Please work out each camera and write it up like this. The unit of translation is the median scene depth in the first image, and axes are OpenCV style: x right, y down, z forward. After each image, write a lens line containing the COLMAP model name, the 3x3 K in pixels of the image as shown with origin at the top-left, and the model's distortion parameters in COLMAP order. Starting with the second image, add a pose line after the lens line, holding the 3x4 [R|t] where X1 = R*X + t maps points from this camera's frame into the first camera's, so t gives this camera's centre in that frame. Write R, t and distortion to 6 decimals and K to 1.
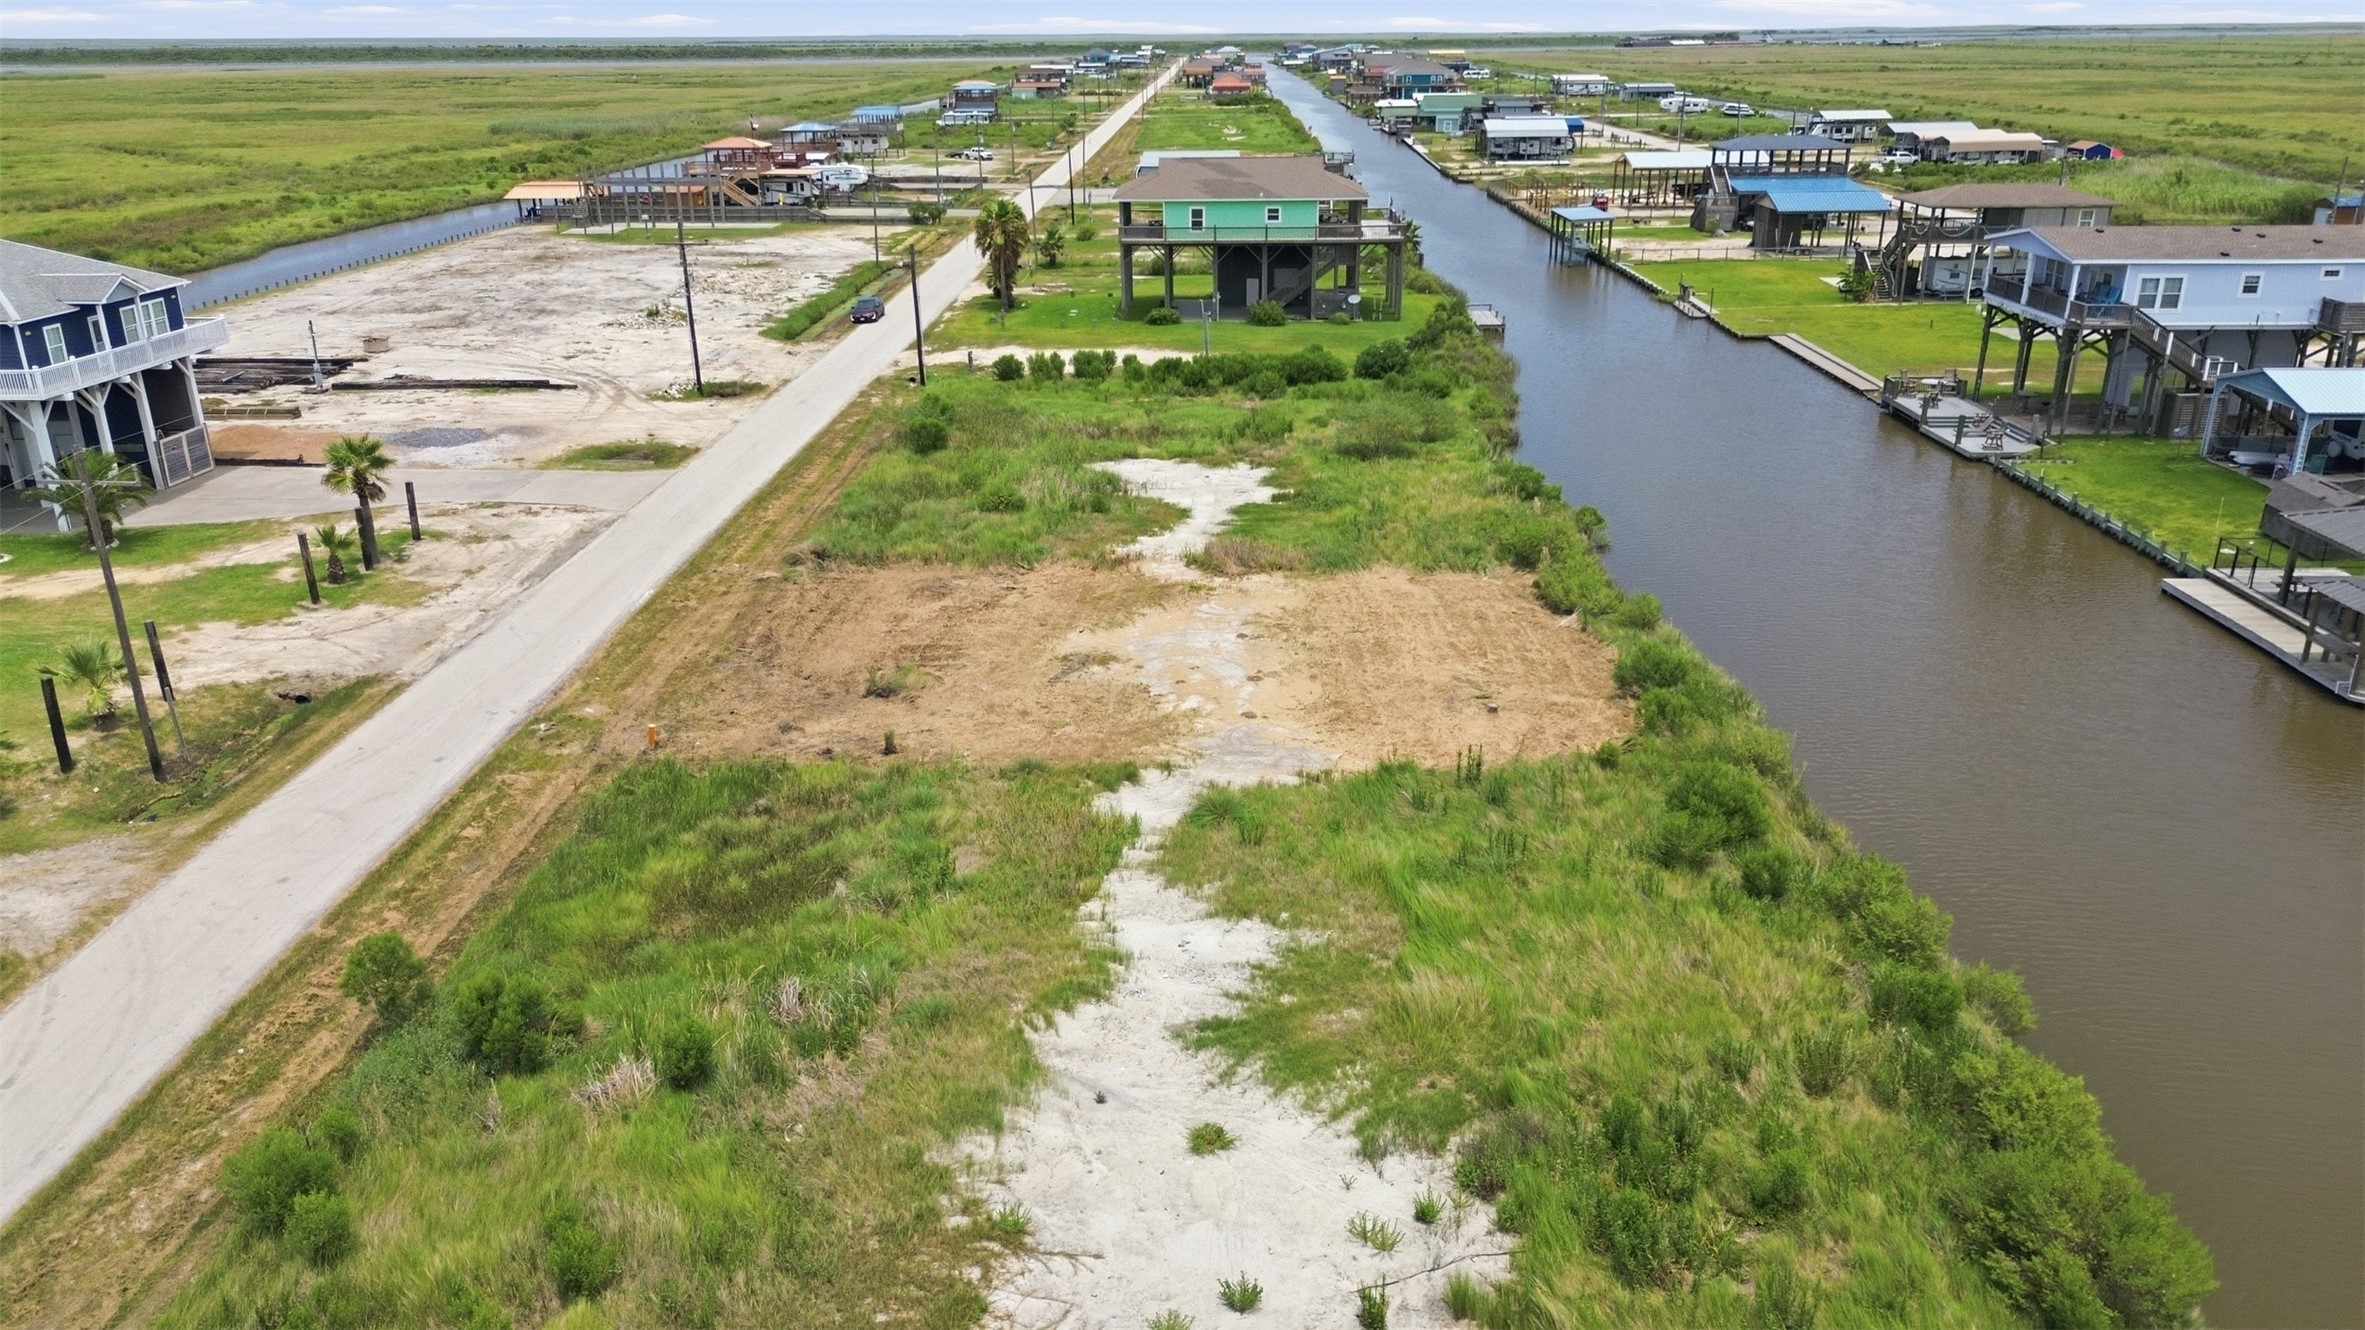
lens RADIAL K [[1676.6, 0, 1182.5], [0, 1676.6, 665.0], [0, 0, 1]] dist [0.059243, -0.056942]
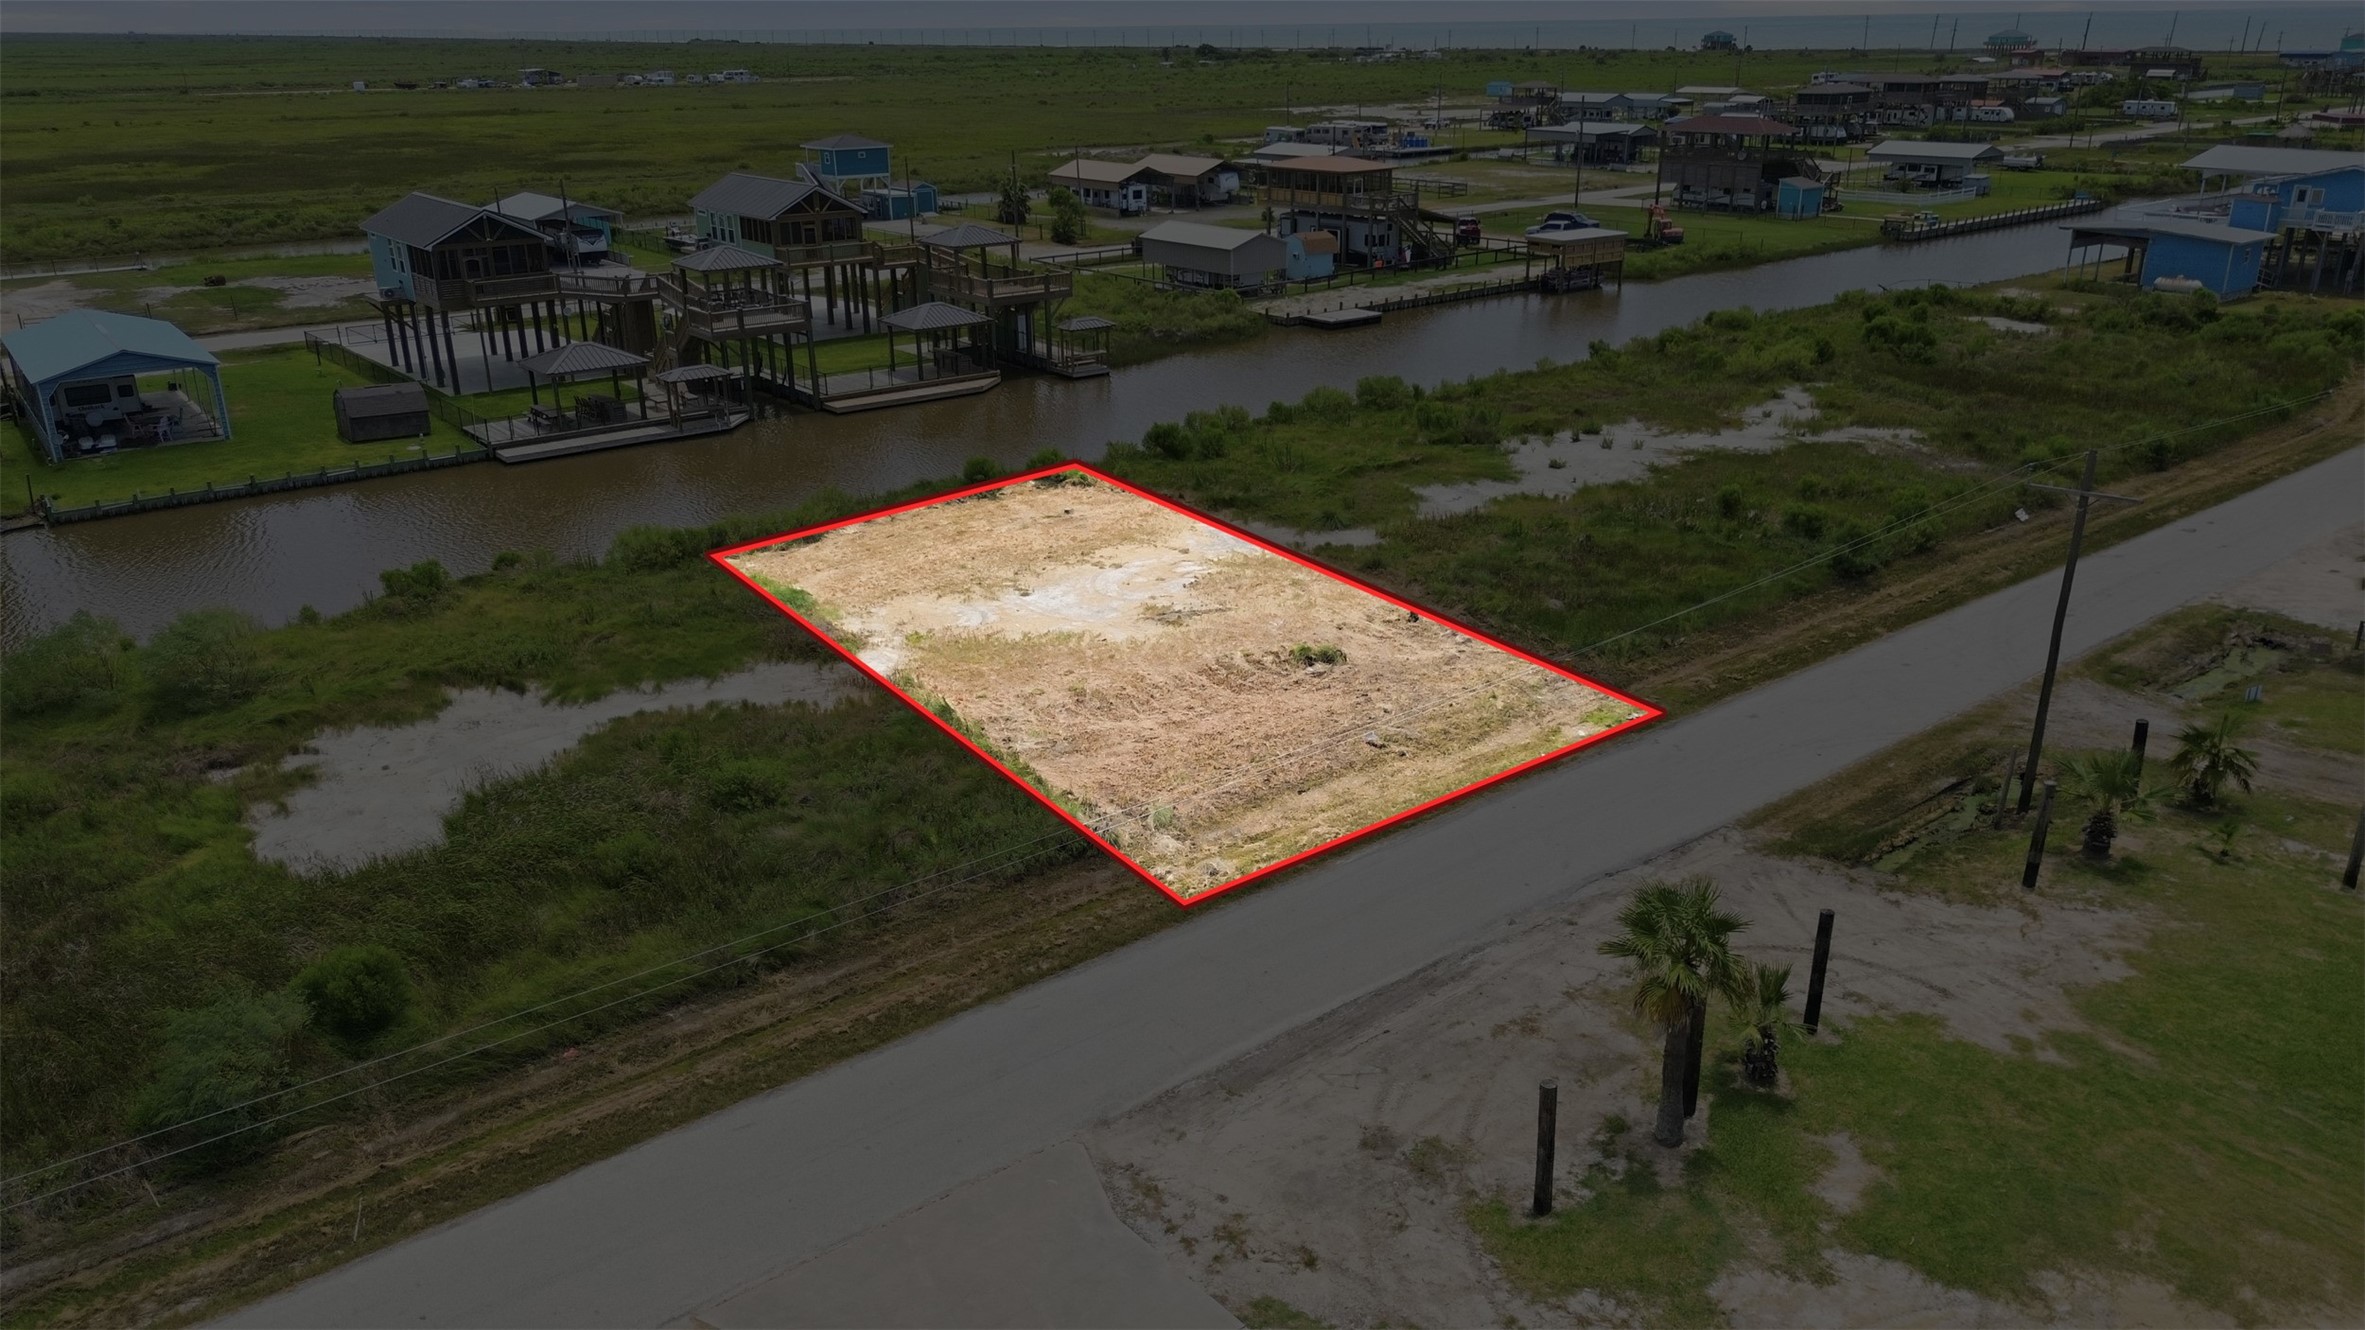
lens RADIAL K [[1676.6, 0, 1182.5], [0, 1676.6, 665.0], [0, 0, 1]] dist [0.059243, -0.056942]
pose [[-0.642794, -0.260308, 0.720455, -0.842527], [0.282451, 0.793690, 0.538773, -0.550677], [-0.712065, 0.549814, -0.436655, 1.491605]]
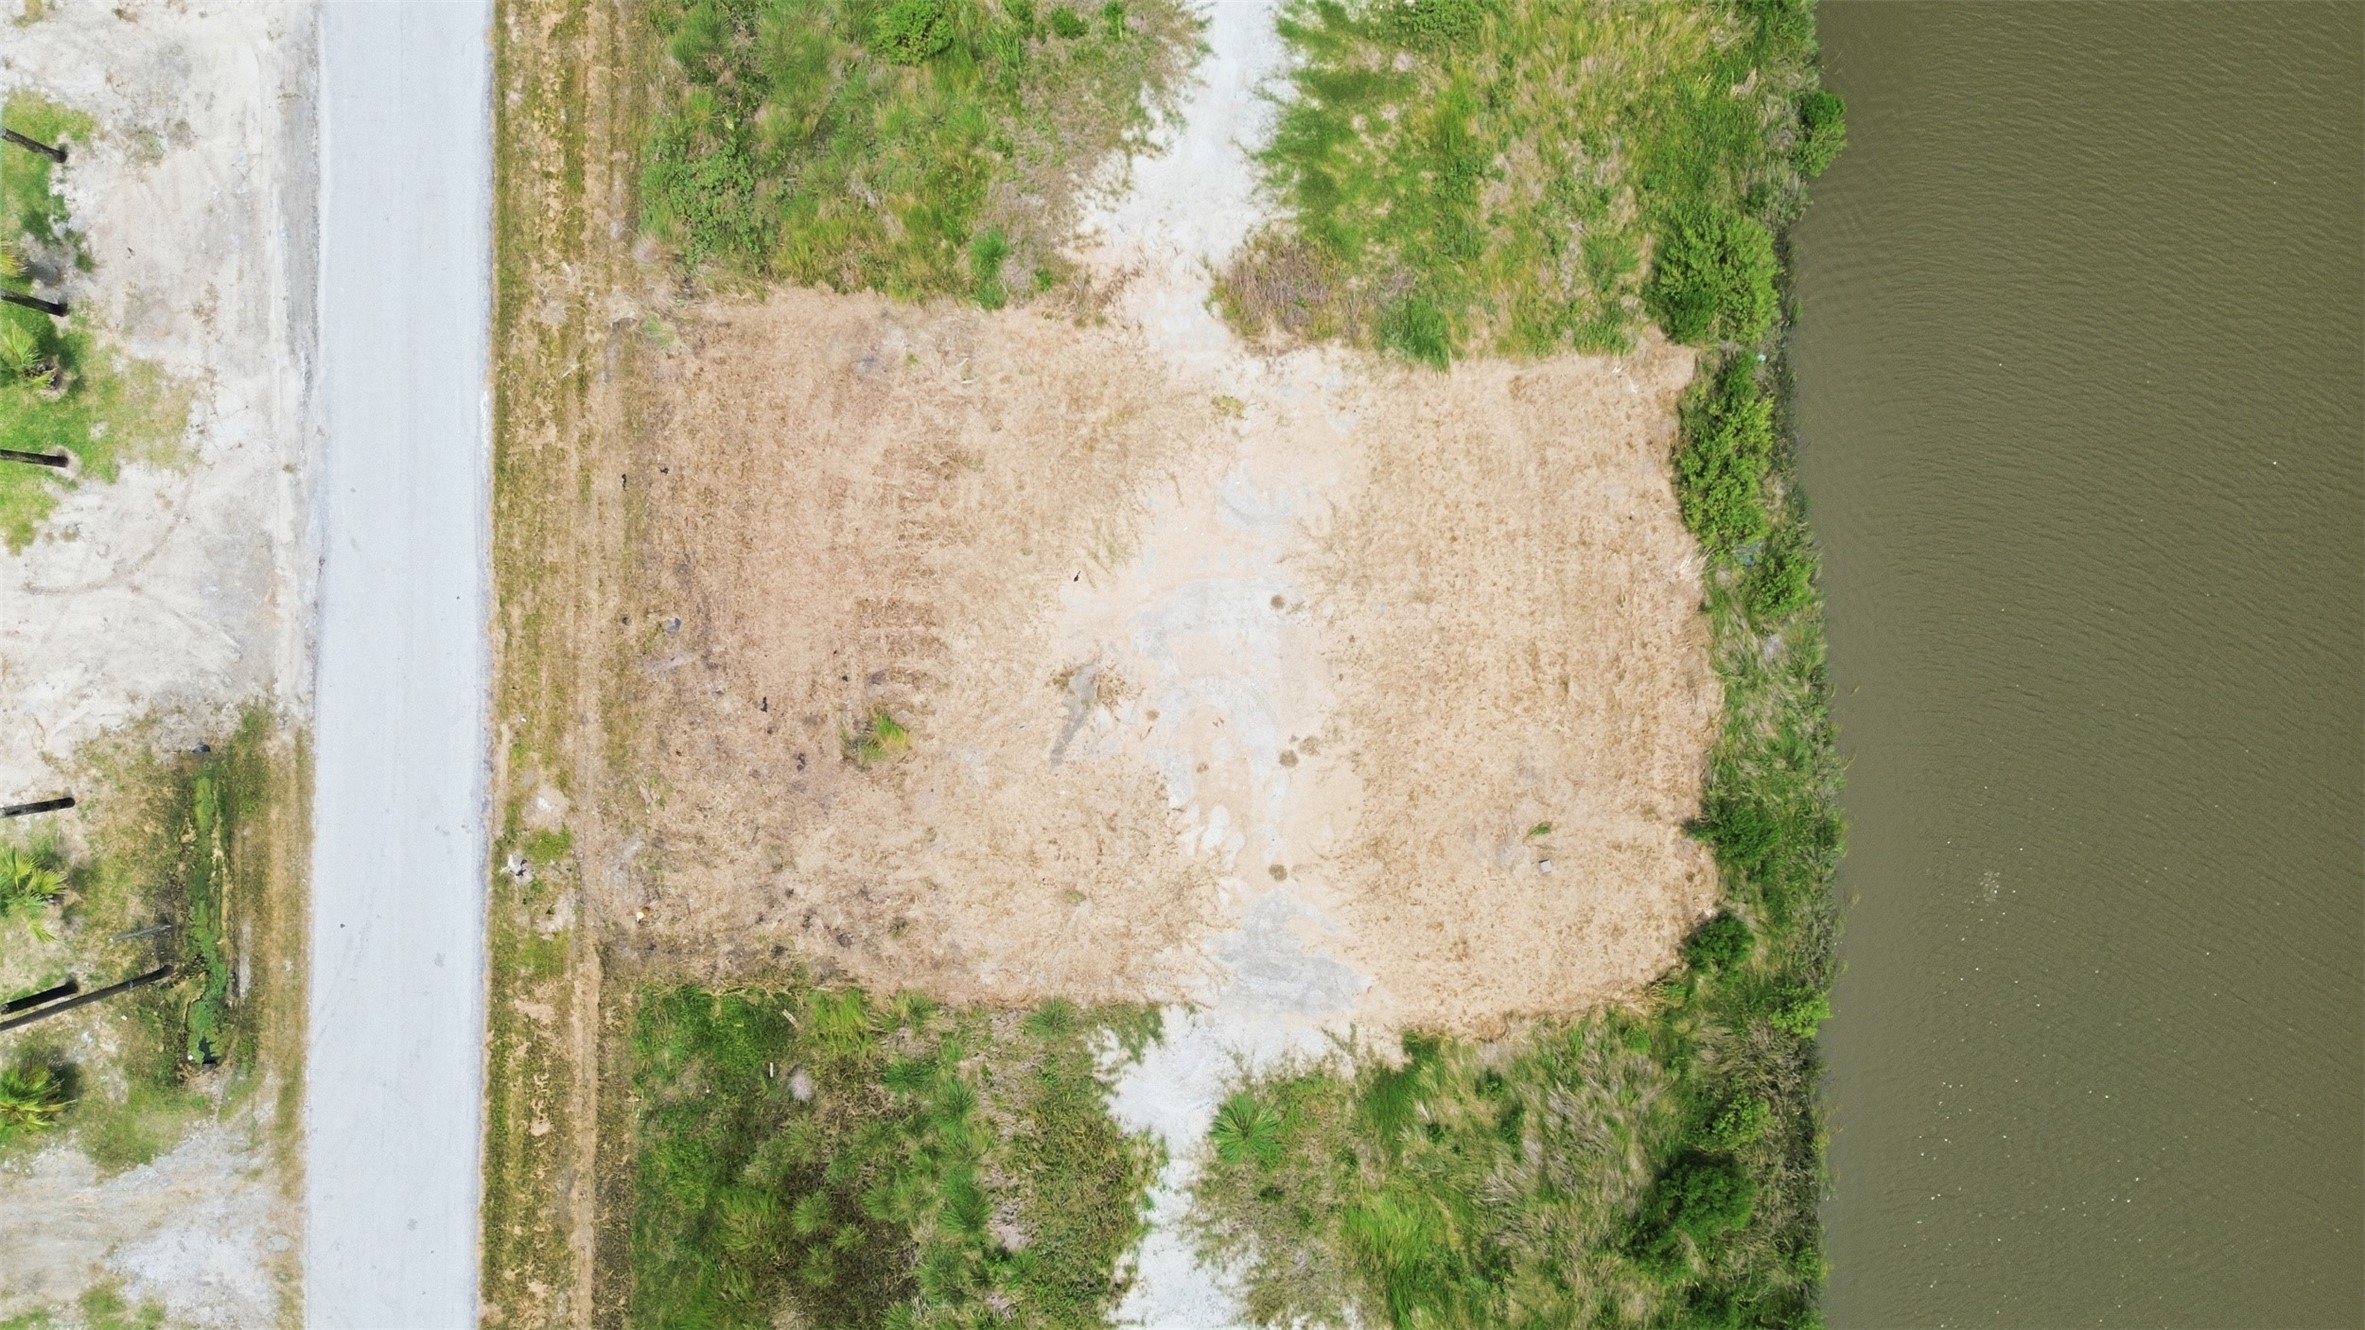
lens RADIAL K [[1676.6, 0, 1182.5], [0, 1676.6, 665.0], [0, 0, 1]] dist [0.059243, -0.056942]
pose [[0.999947, -0.008193, -0.006295, -0.005773], [0.008733, 0.344568, 0.938721, -0.807849], [-0.005521, -0.938726, 0.344621, 0.731449]]
